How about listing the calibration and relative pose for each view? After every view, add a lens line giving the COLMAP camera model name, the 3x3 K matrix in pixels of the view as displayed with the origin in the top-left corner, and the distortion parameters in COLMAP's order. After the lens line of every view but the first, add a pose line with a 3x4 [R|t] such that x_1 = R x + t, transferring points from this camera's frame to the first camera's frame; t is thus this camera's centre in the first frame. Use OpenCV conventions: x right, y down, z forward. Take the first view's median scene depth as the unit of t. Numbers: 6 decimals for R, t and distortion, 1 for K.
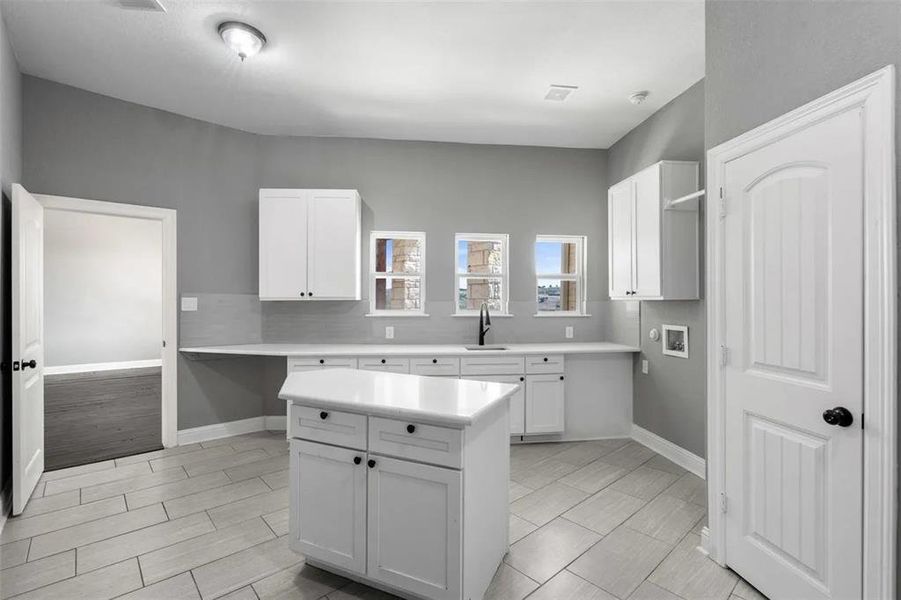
lens RADIAL K [[411.2, 0, 450.5], [0, 411.2, 300.0], [0, 0, 1]] dist [-0.001440, 0.000366]
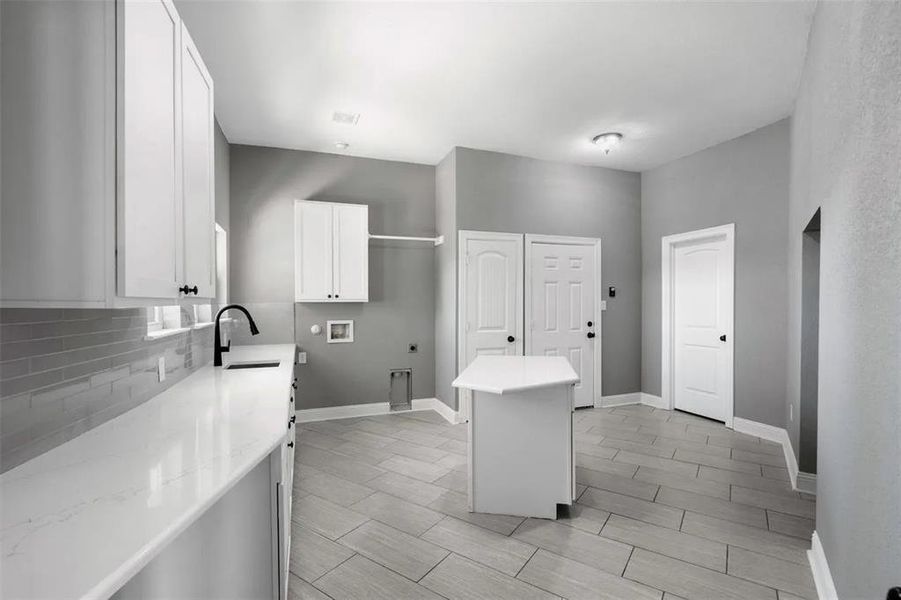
lens RADIAL K [[411.2, 0, 450.5], [0, 411.2, 300.0], [0, 0, 1]] dist [-0.001440, 0.000366]
pose [[-0.219123, -0.004742, 0.975686, -0.824885], [0.002144, 0.999983, 0.005341, -0.012324], [-0.975695, 0.003262, -0.219109, 0.879870]]
